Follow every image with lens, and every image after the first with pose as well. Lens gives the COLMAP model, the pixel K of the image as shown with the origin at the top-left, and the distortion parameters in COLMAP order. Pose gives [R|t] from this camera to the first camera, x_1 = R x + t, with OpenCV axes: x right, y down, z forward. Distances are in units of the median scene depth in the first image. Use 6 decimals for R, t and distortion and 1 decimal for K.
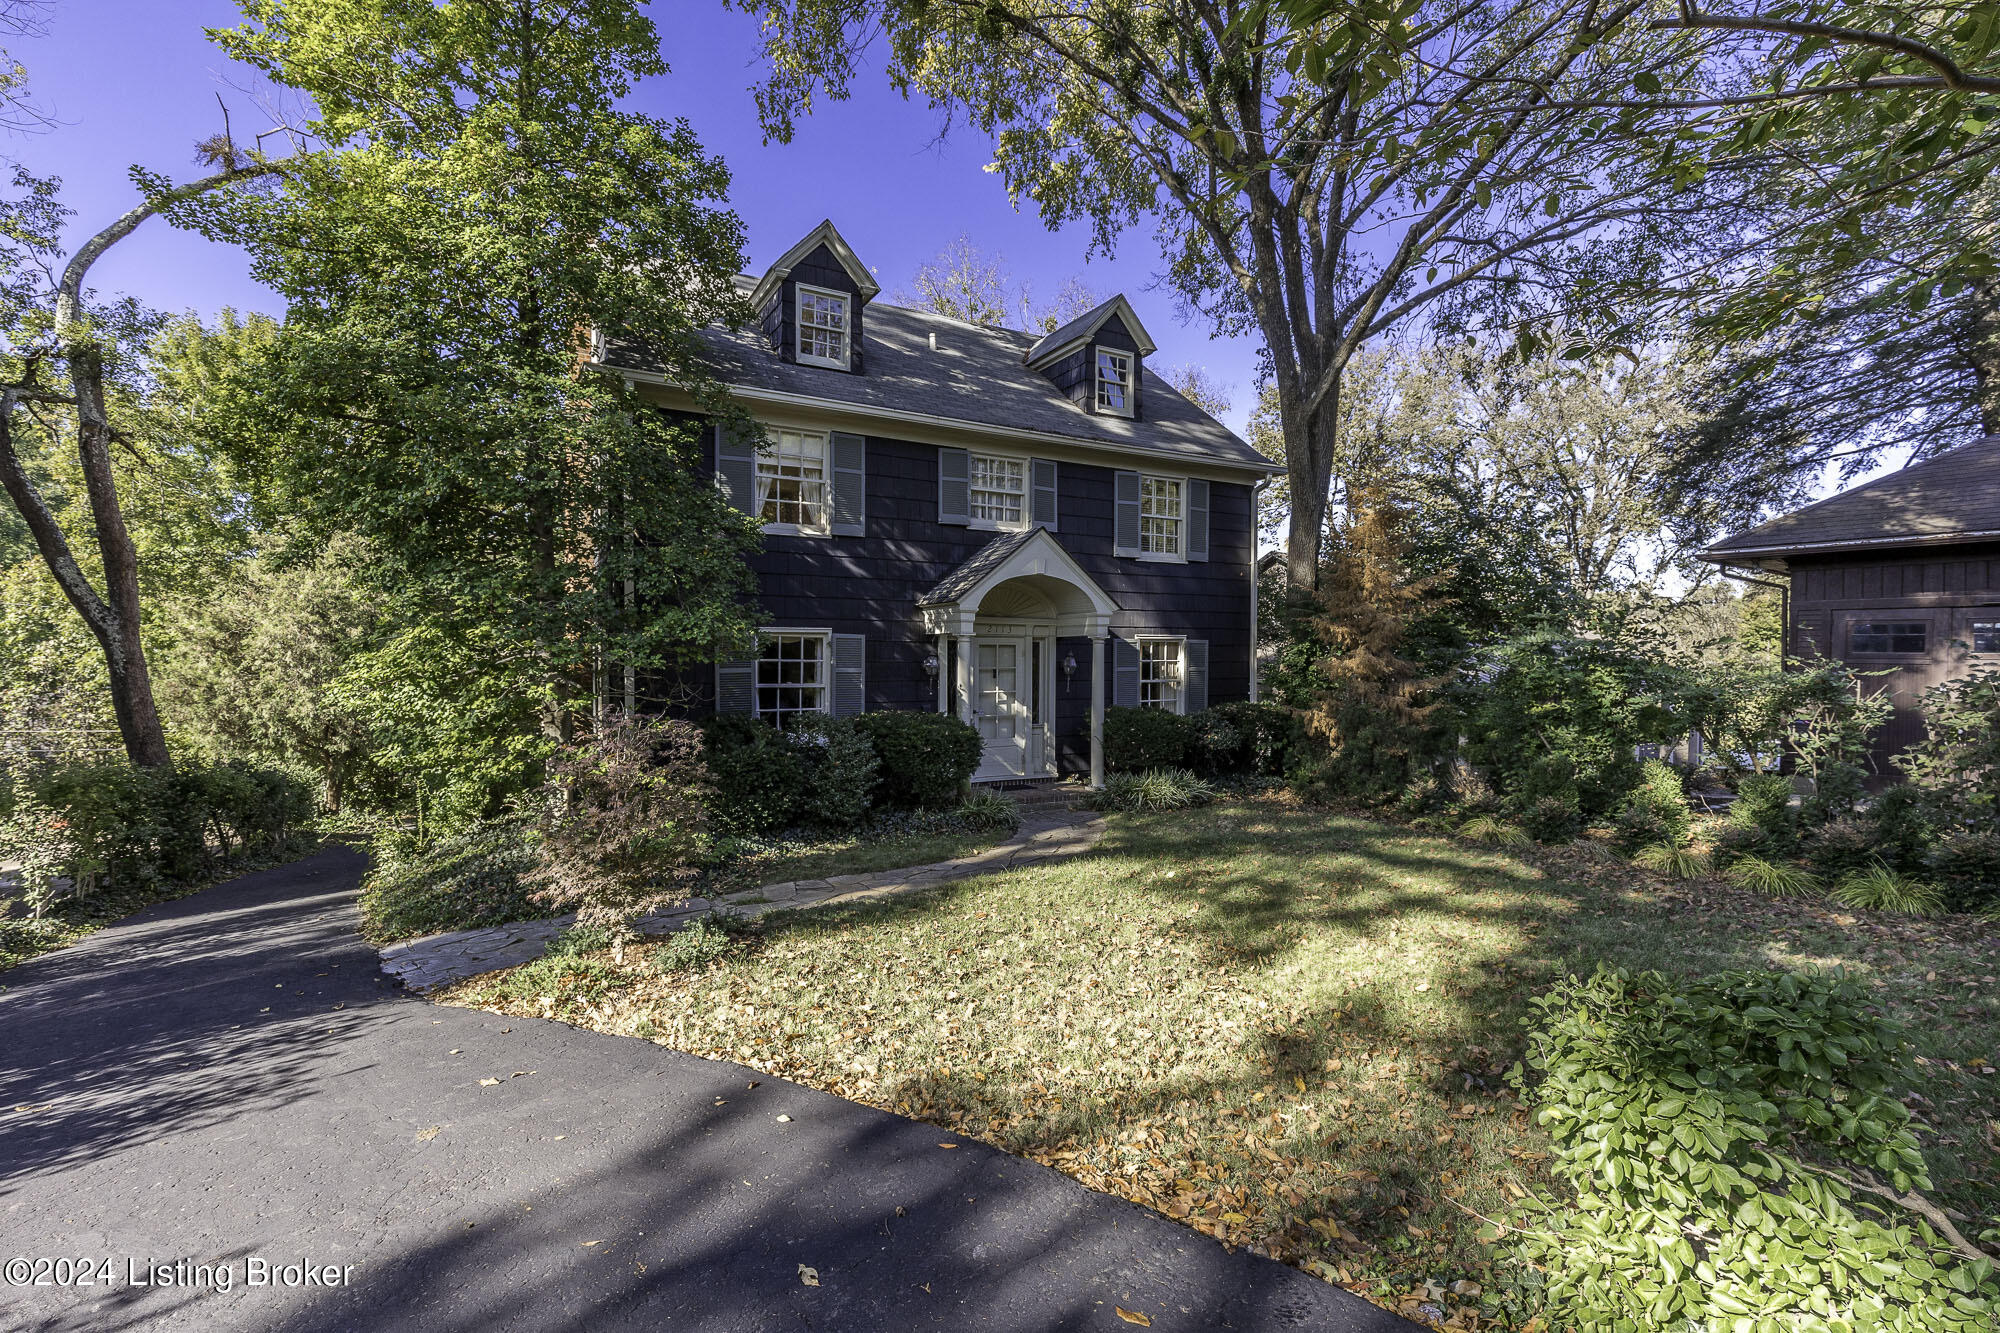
lens RADIAL K [[893.6, 0, 1000.0], [0, 893.6, 666.5], [0, 0, 1]] dist [0.001483, -0.000005]
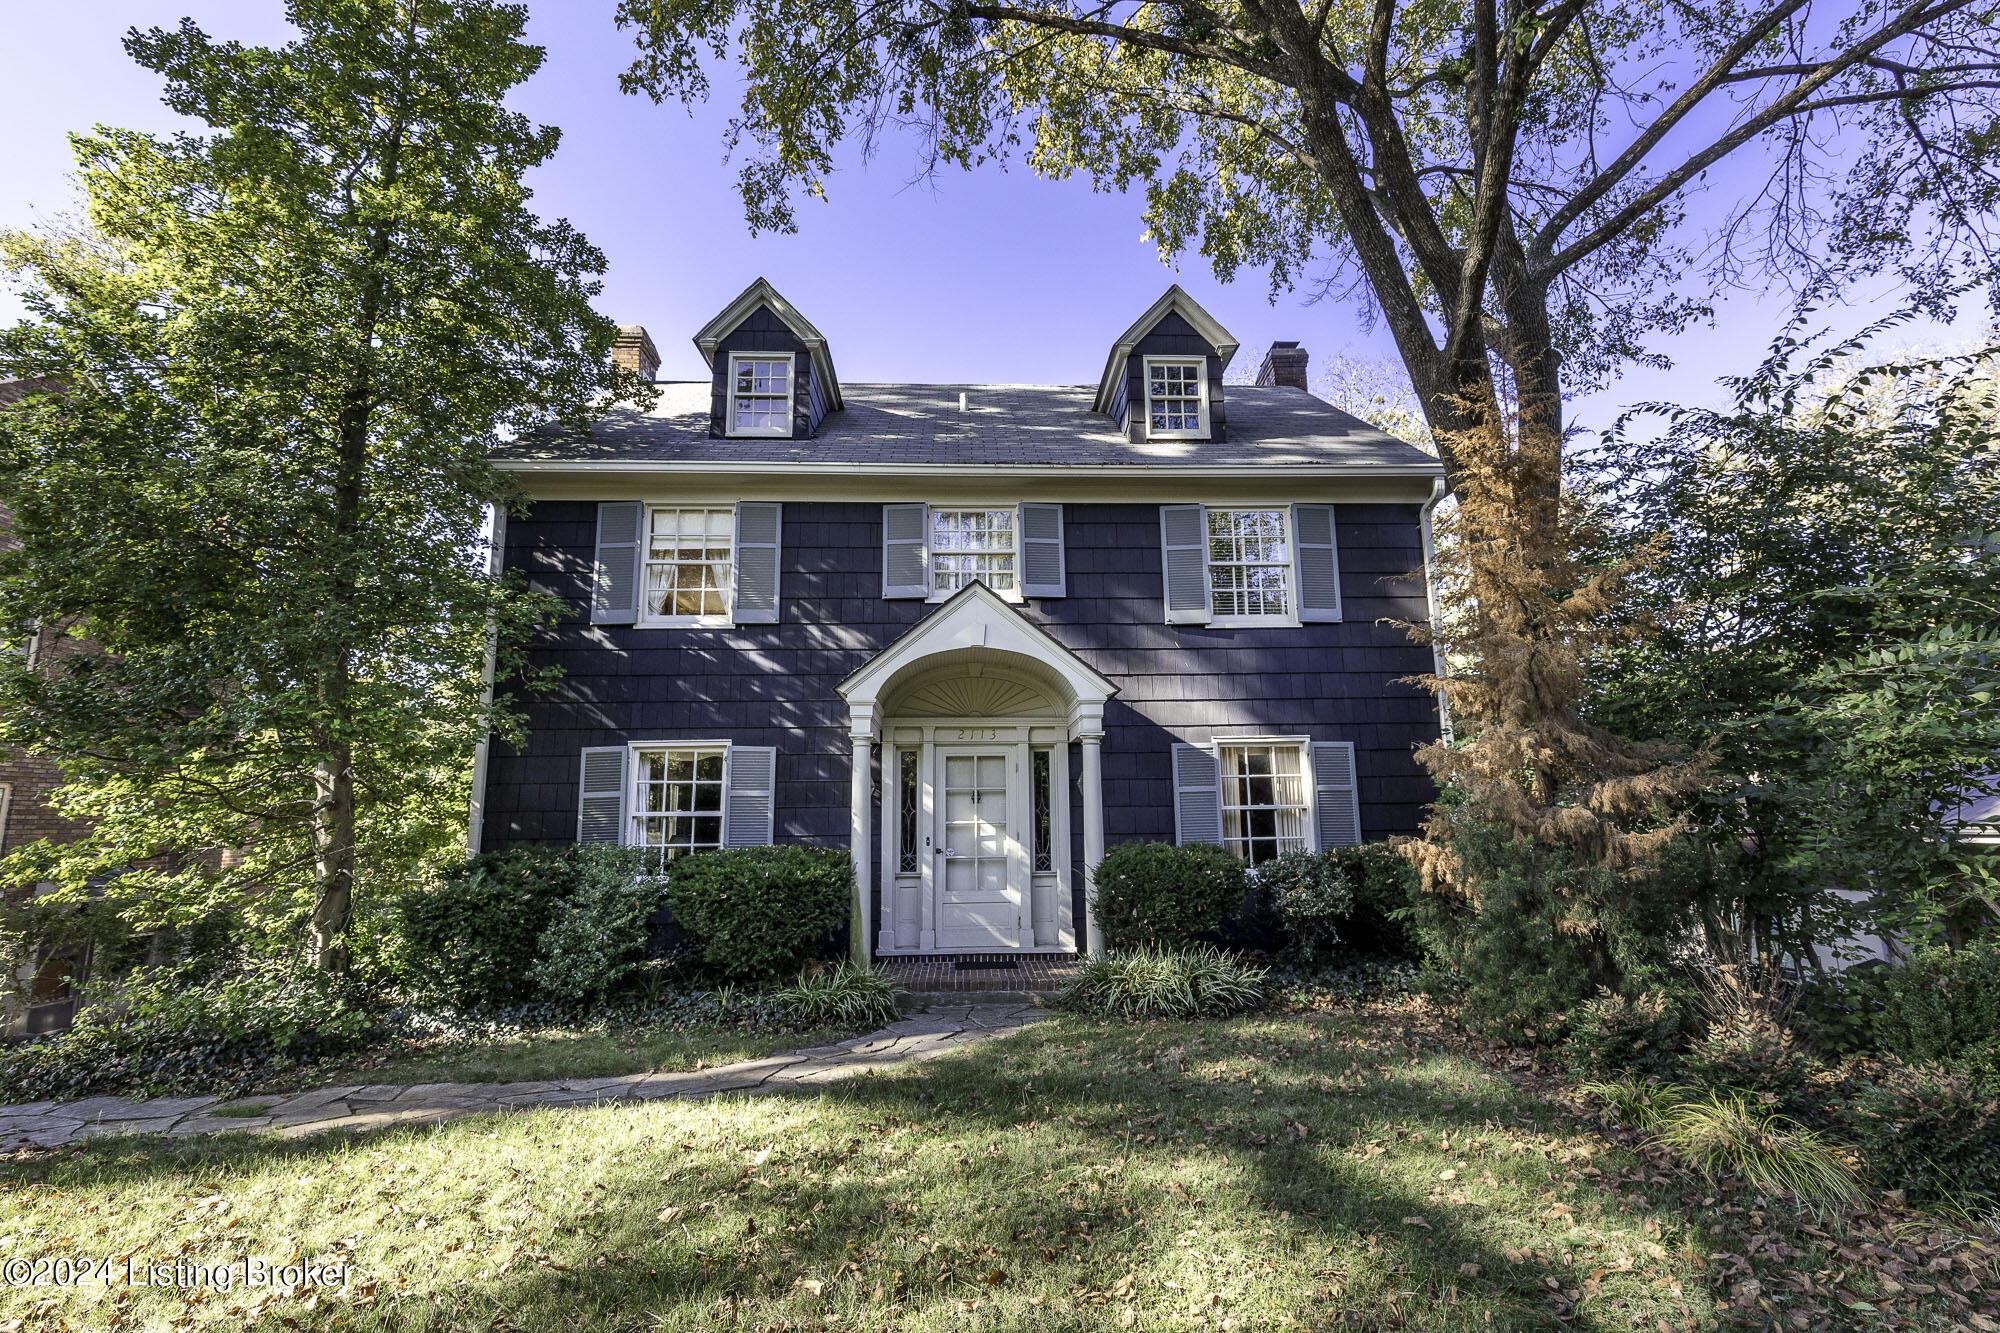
lens RADIAL K [[893.6, 0, 1000.0], [0, 893.6, 666.5], [0, 0, 1]] dist [0.001483, -0.000005]
pose [[0.892523, -0.095636, -0.440745, 0.352657], [0.011728, 0.981849, -0.189300, 0.042892], [0.450849, 0.163785, 0.877445, 0.382396]]
